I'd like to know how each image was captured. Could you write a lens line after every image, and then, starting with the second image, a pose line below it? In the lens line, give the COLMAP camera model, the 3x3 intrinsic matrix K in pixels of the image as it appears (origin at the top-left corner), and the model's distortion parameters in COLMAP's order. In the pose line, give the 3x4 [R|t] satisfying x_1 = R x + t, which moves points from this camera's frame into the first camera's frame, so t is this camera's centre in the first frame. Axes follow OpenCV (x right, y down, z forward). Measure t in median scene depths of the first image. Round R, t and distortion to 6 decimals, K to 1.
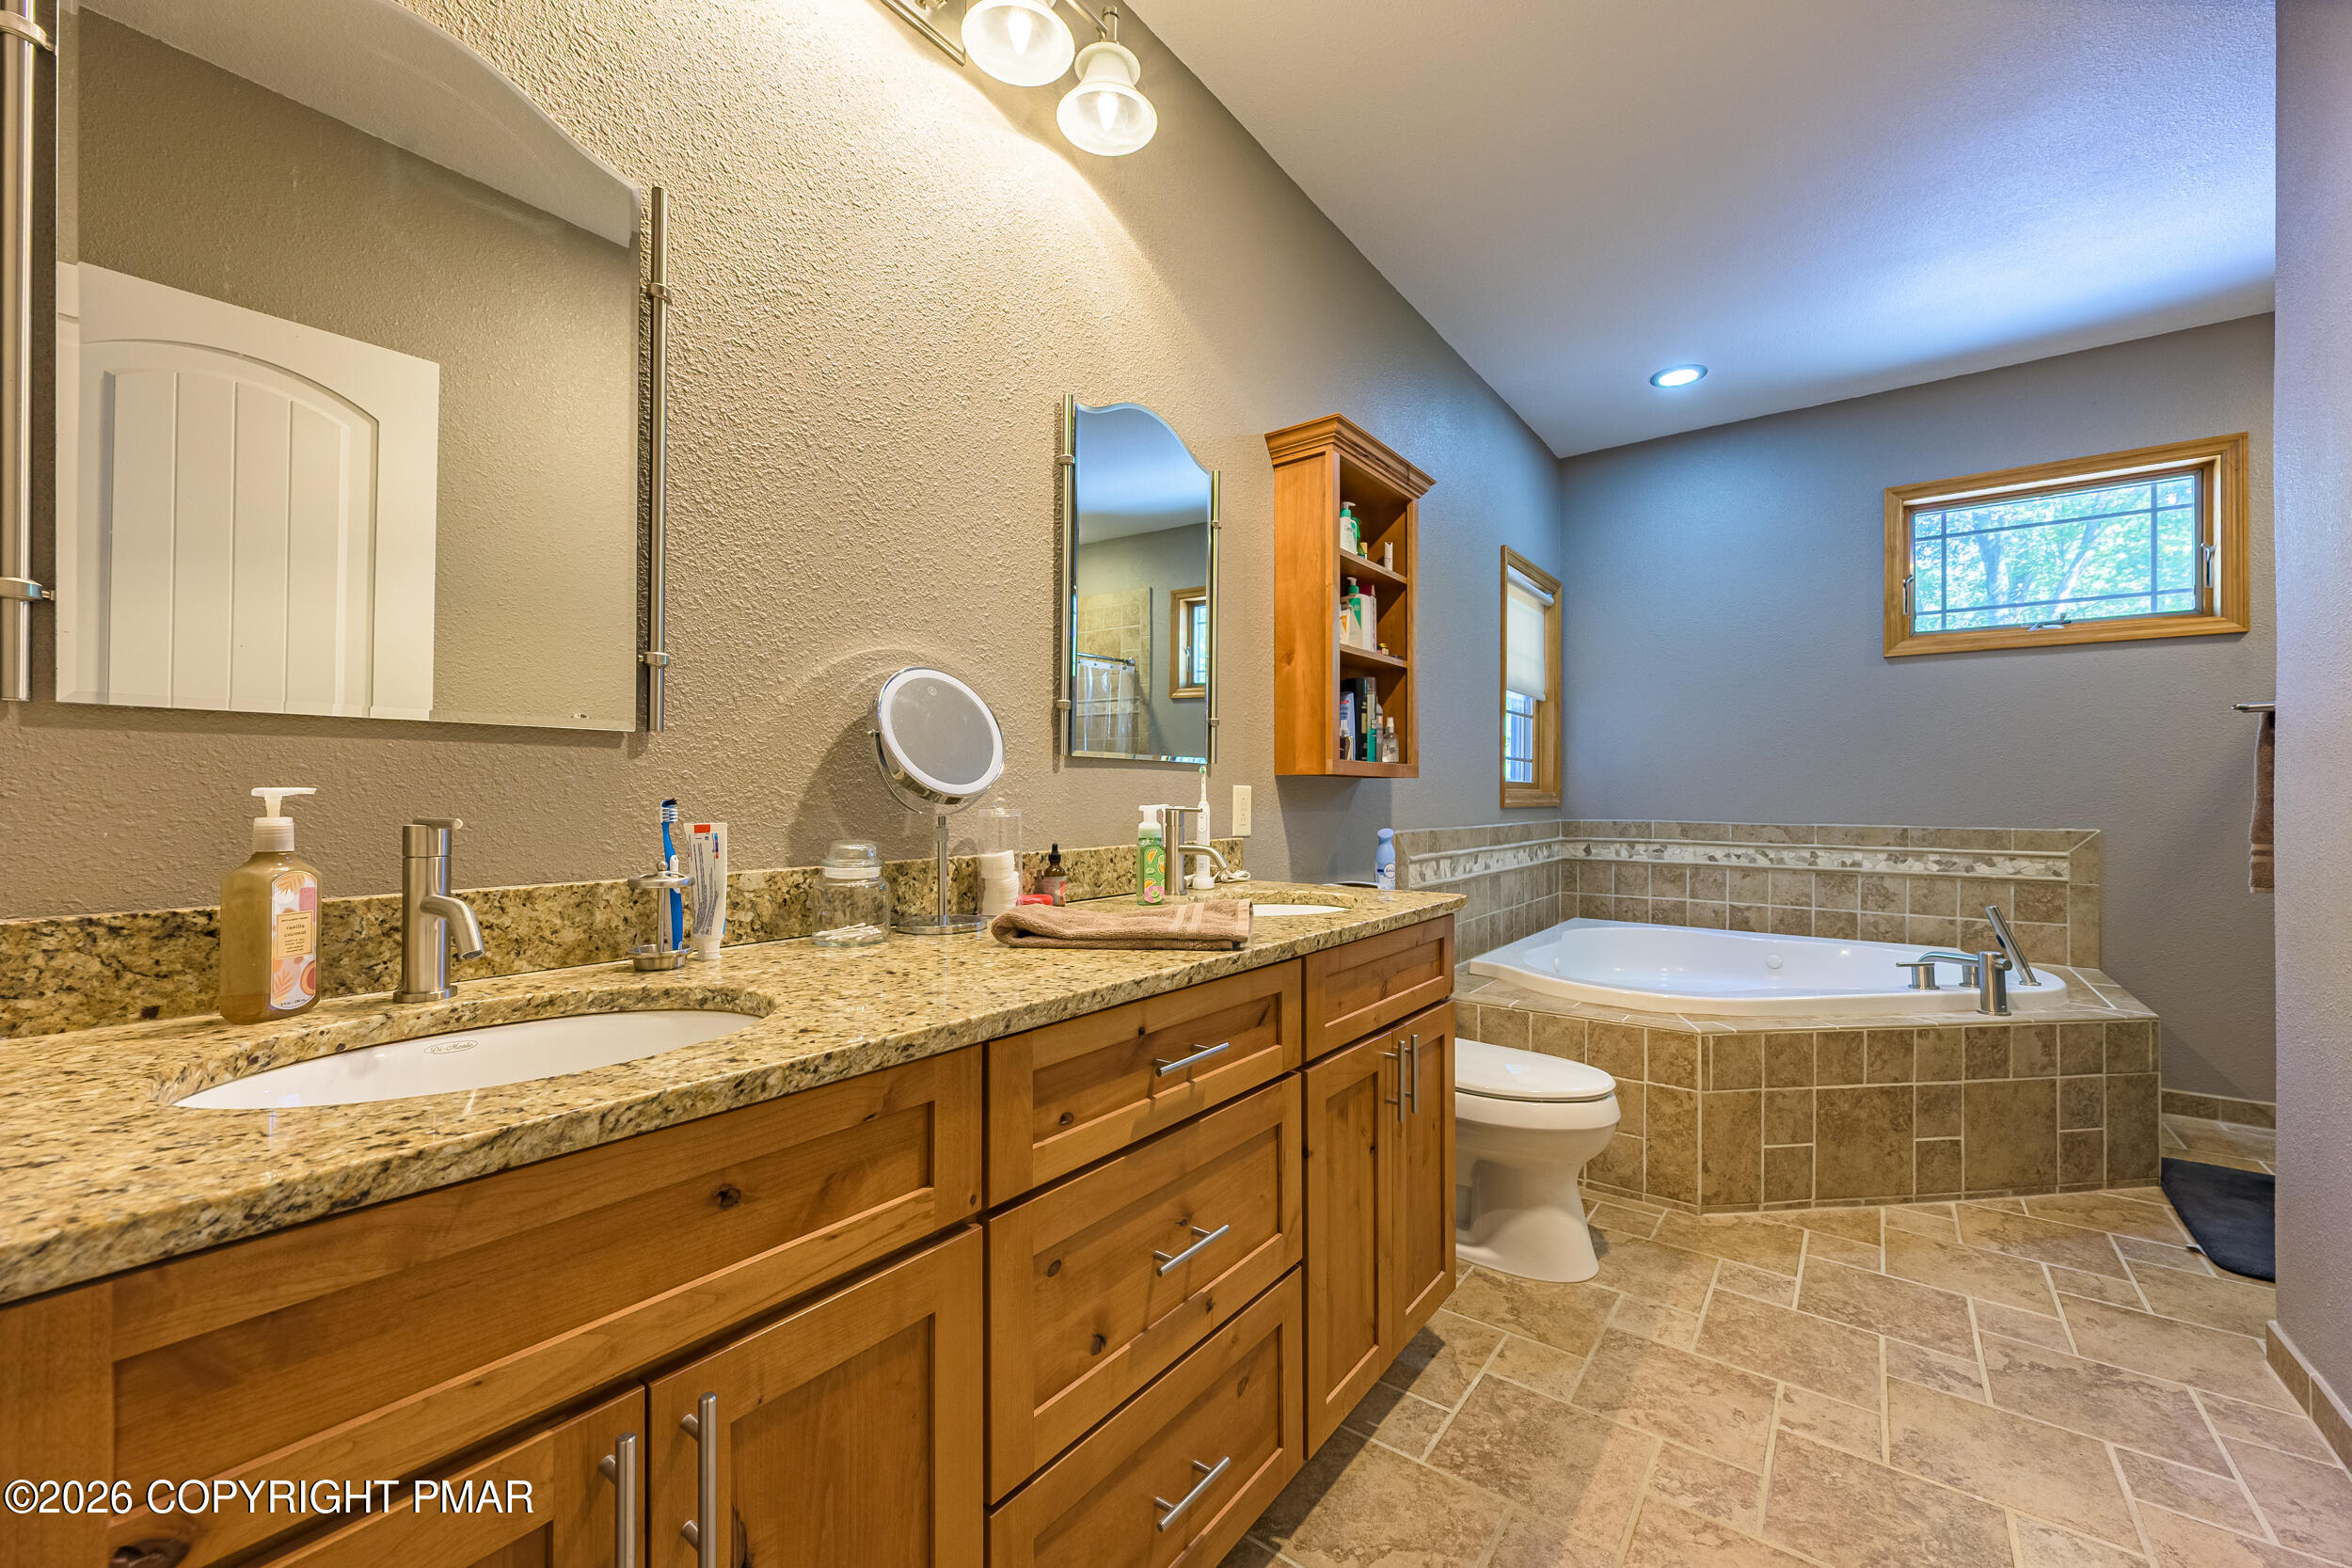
lens RADIAL K [[930.6, 0, 1174.2], [0, 930.6, 786.7], [0, 0, 1]] dist [-0.001560, 0.000121]
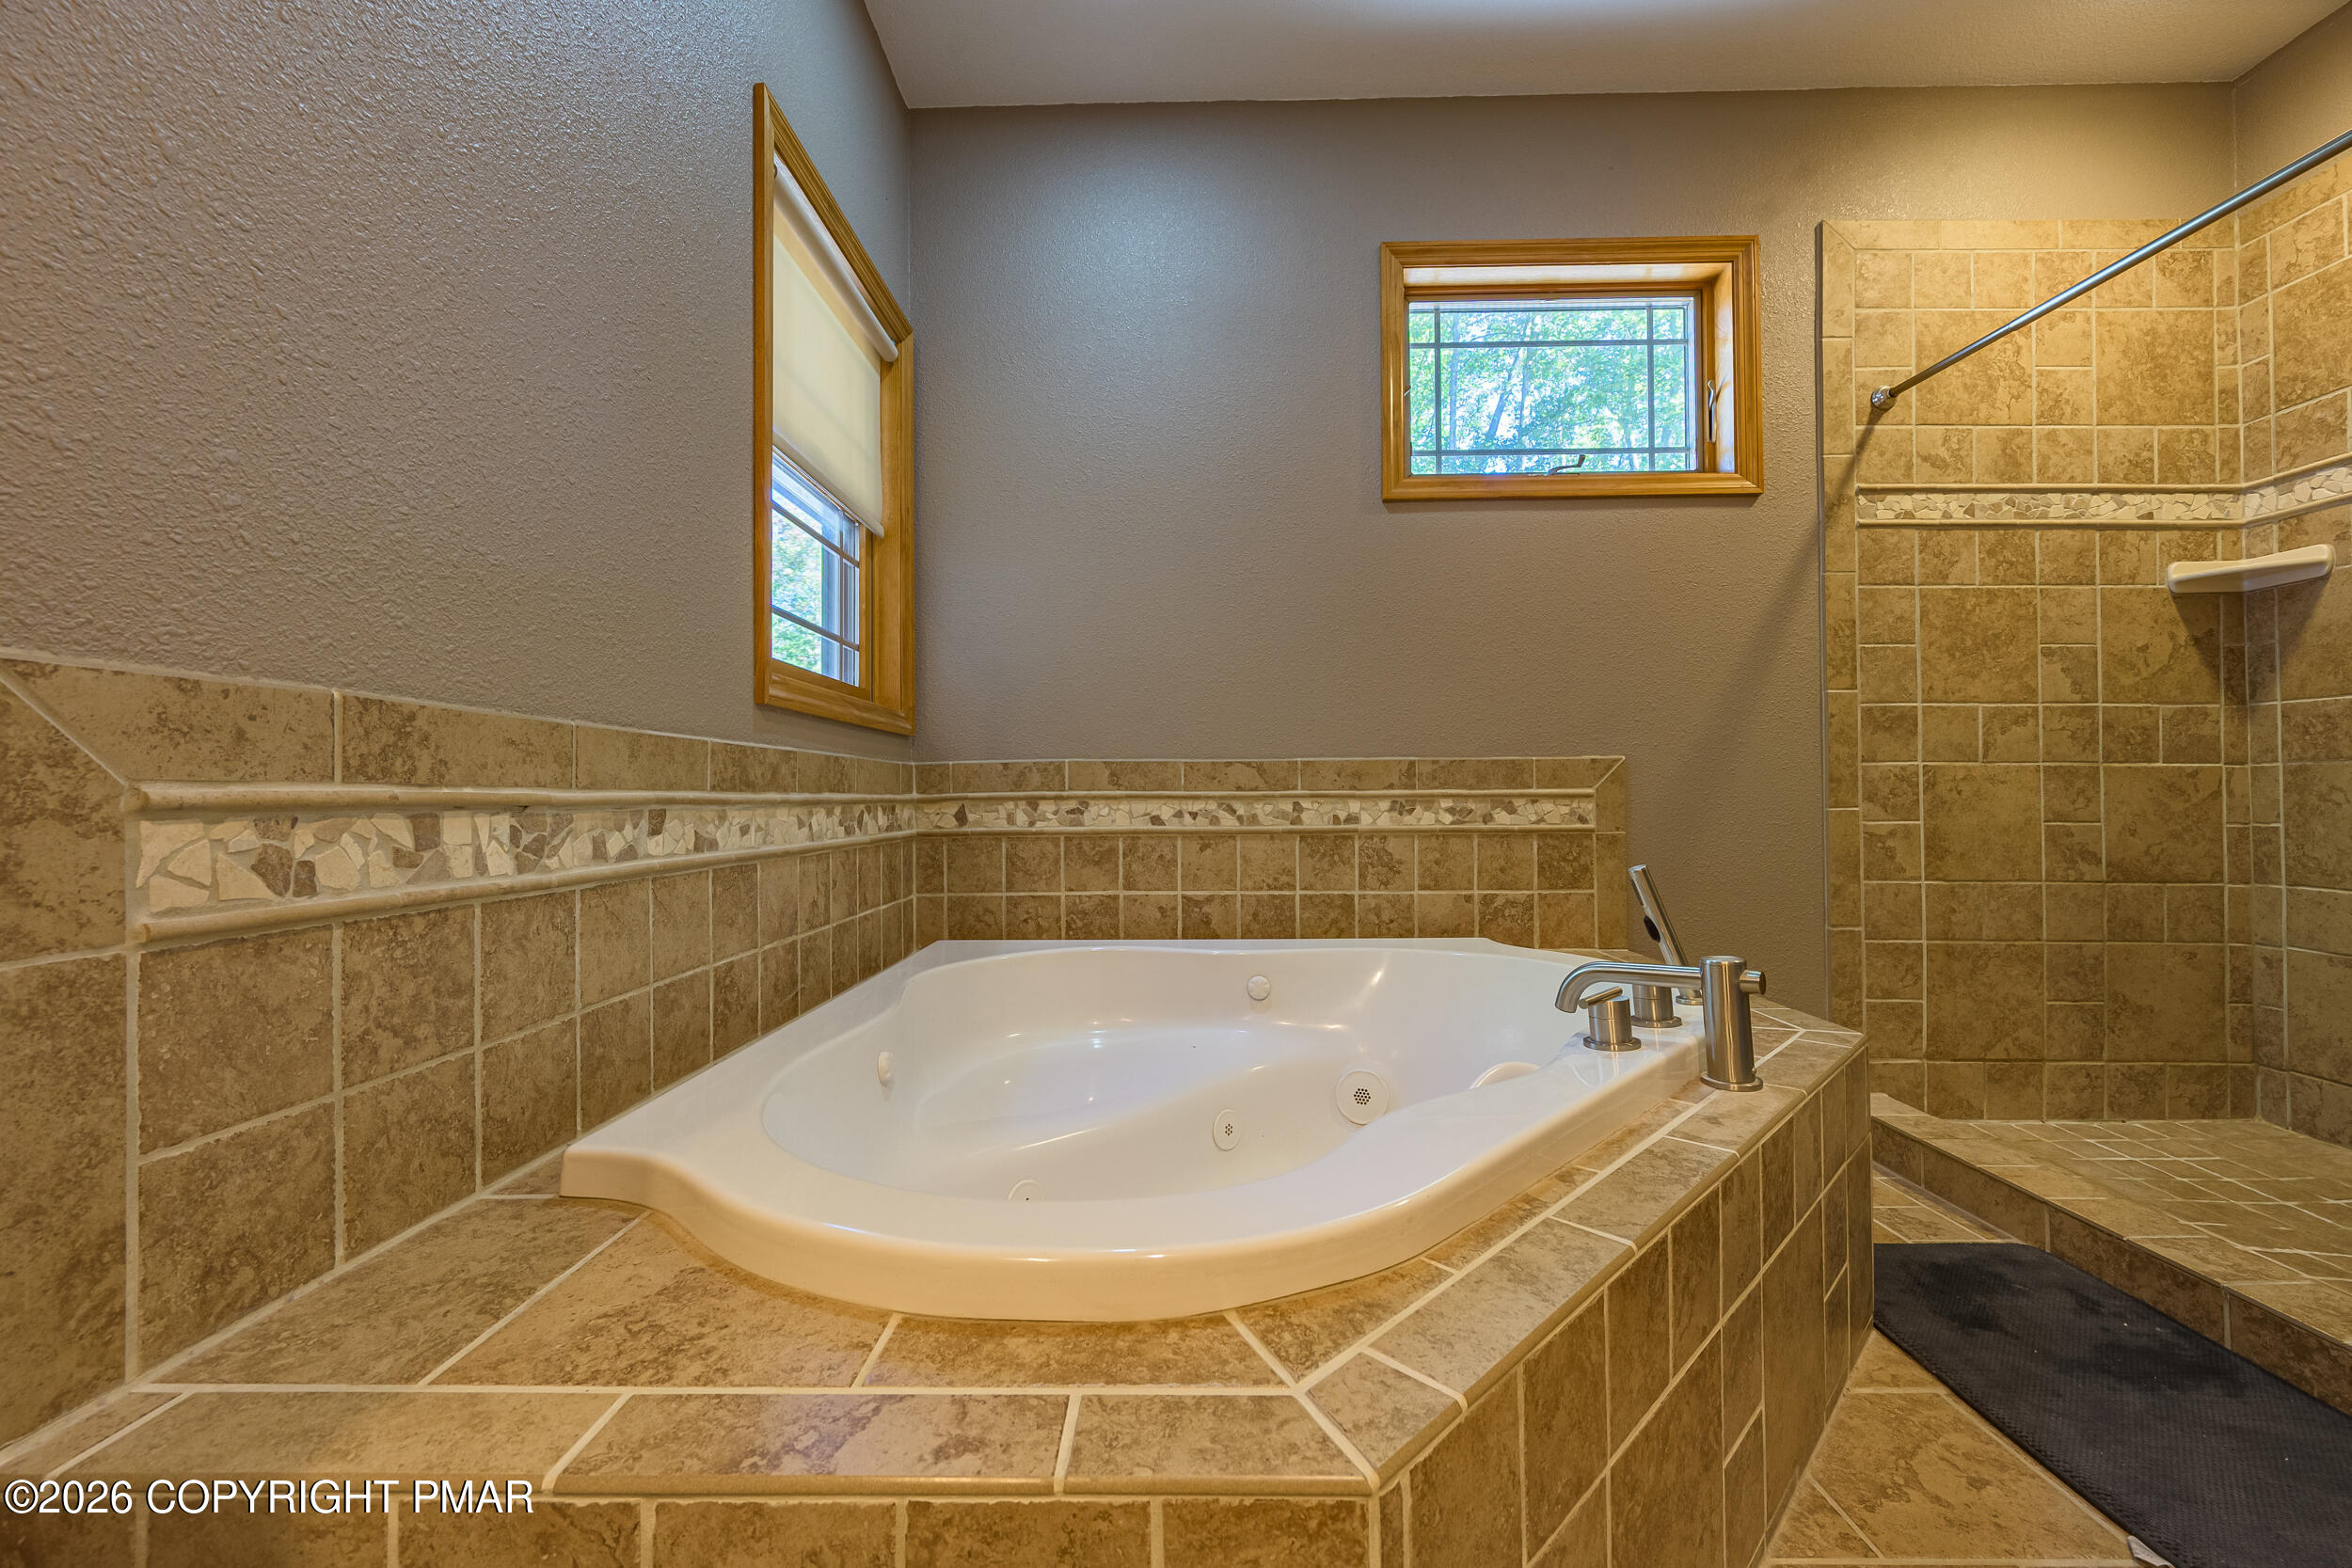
lens RADIAL K [[930.6, 0, 1178.9], [0, 930.6, 782.8], [0, 0, 1]] dist [-0.001560, 0.000121]
pose [[0.807620, -0.000465, 0.589703, 0.251999], [0.007082, 0.999935, -0.008912, 0.061835], [-0.589660, 0.011374, 0.807571, 0.538636]]
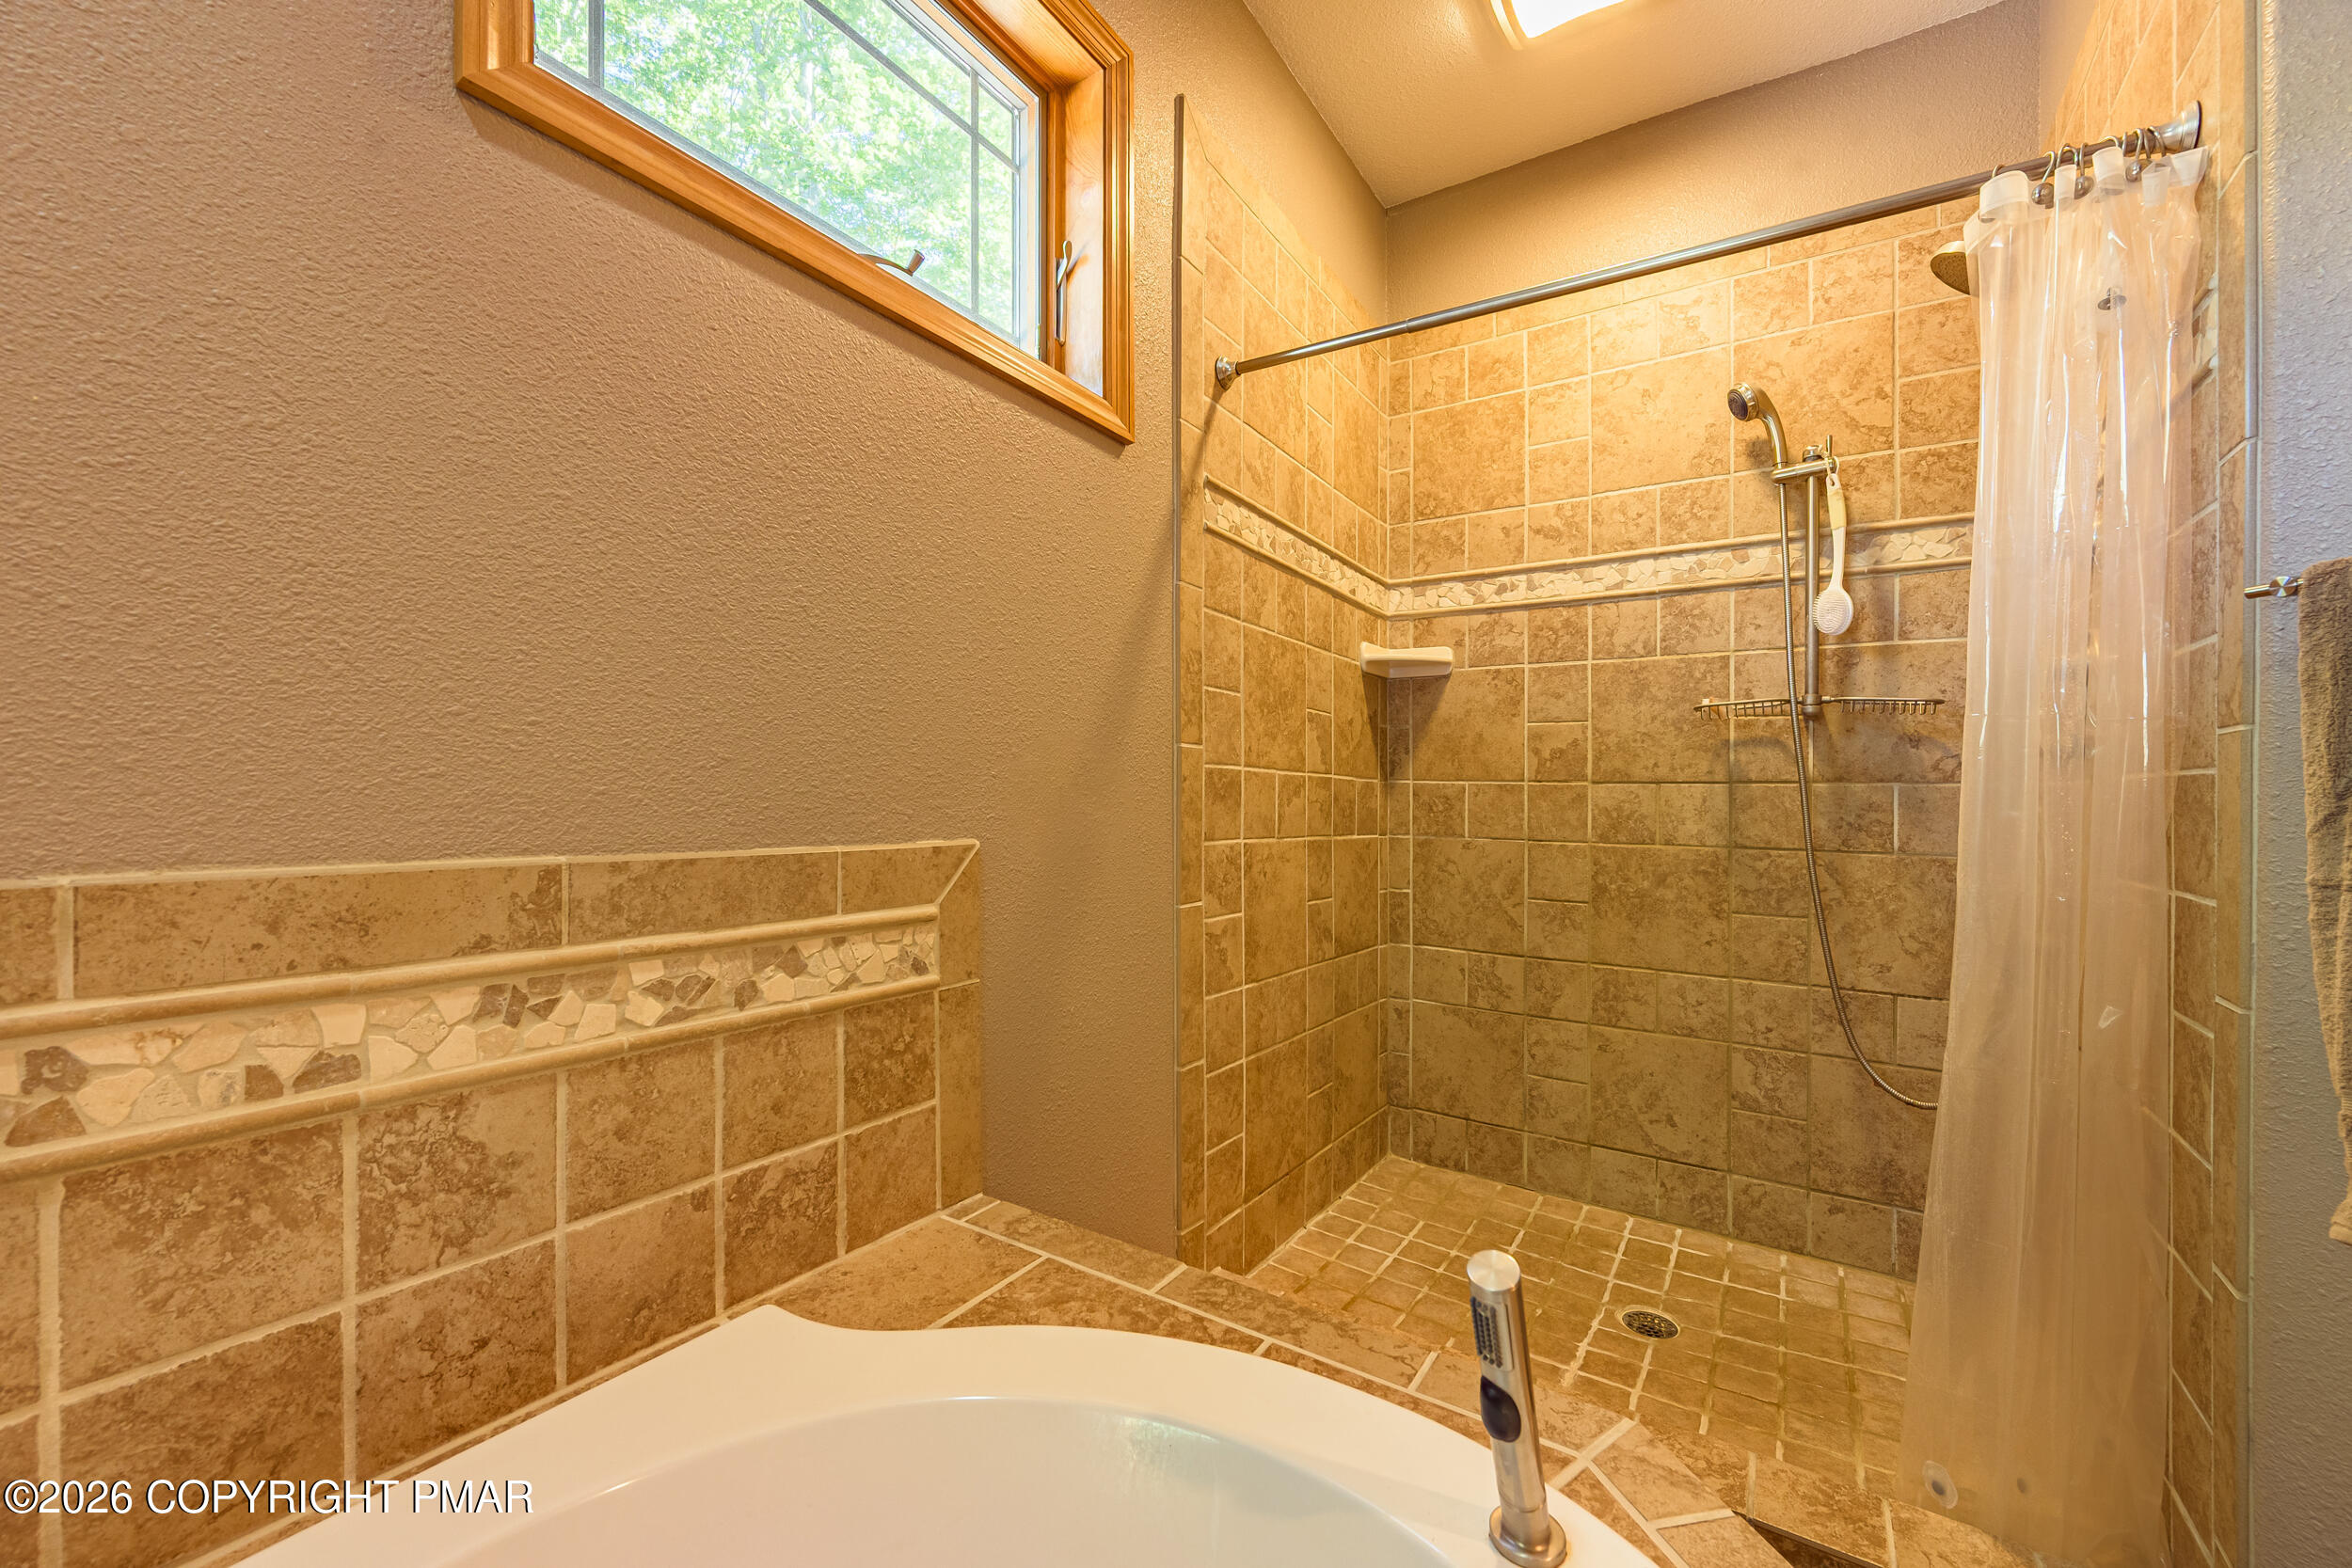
lens RADIAL K [[930.6, 0, 1175.3], [0, 930.6, 815.5], [0, 0, 1]] dist [-0.001560, 0.000121]
pose [[-0.062285, -0.025736, 0.997727, 0.517126], [-0.022112, 0.999458, 0.024400, 0.021163], [-0.997813, -0.020542, -0.062820, 0.817344]]
